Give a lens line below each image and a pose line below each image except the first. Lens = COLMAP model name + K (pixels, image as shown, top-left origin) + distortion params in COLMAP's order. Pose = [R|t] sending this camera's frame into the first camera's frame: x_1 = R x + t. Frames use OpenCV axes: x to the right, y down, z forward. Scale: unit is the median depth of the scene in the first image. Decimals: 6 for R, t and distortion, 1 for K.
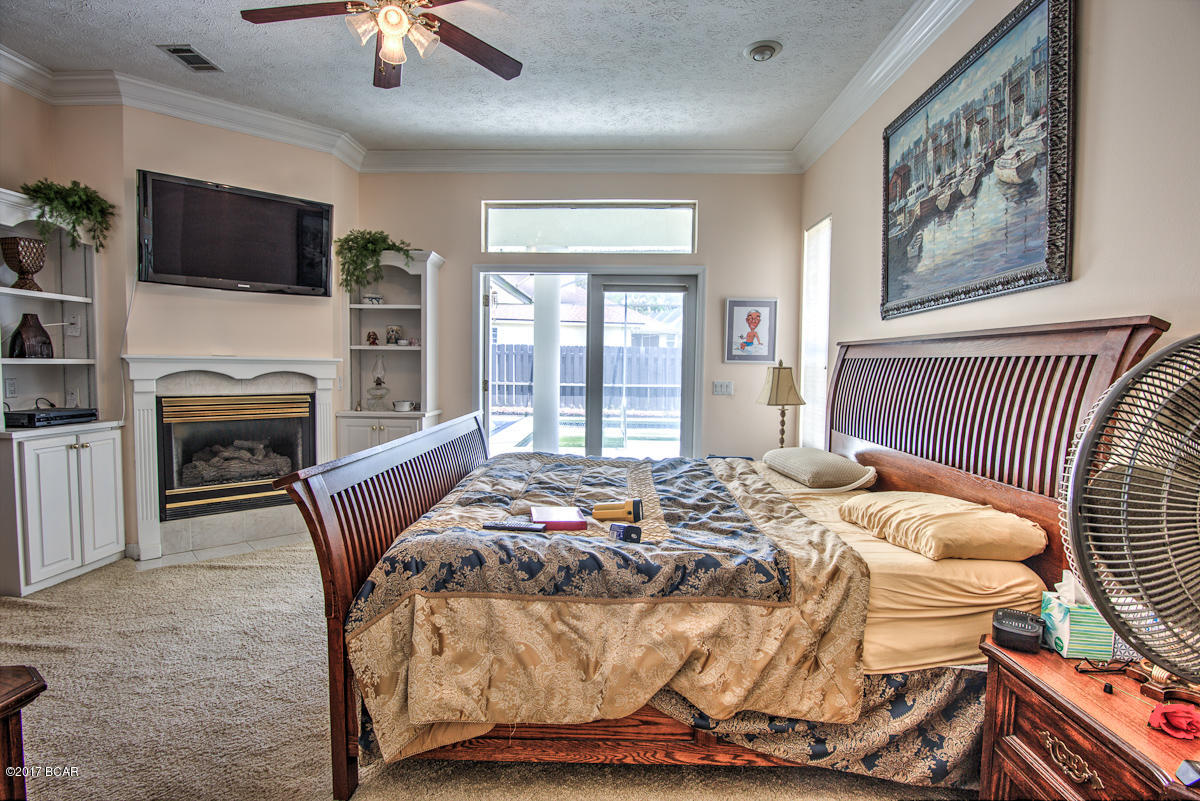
lens RADIAL K [[592.7, 0, 599.0], [0, 592.7, 400.1], [0, 0, 1]] dist [-0.020867, 0.002083]
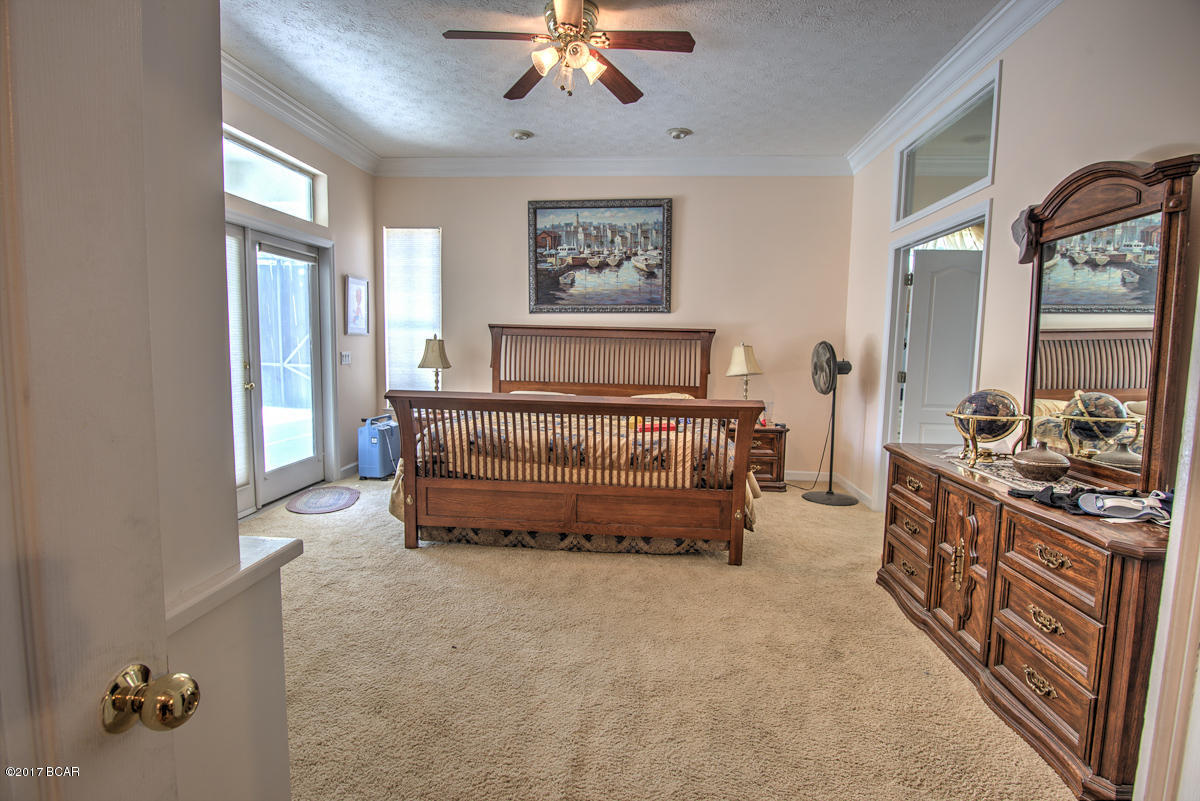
lens RADIAL K [[592.7, 0, 602.6], [0, 592.7, 401.5], [0, 0, 1]] dist [-0.020867, 0.002083]
pose [[0.048247, -0.105333, 0.993266, -1.633090], [0.038854, 0.993869, 0.103509, -0.065255], [-0.998079, 0.033598, 0.052044, 0.909611]]
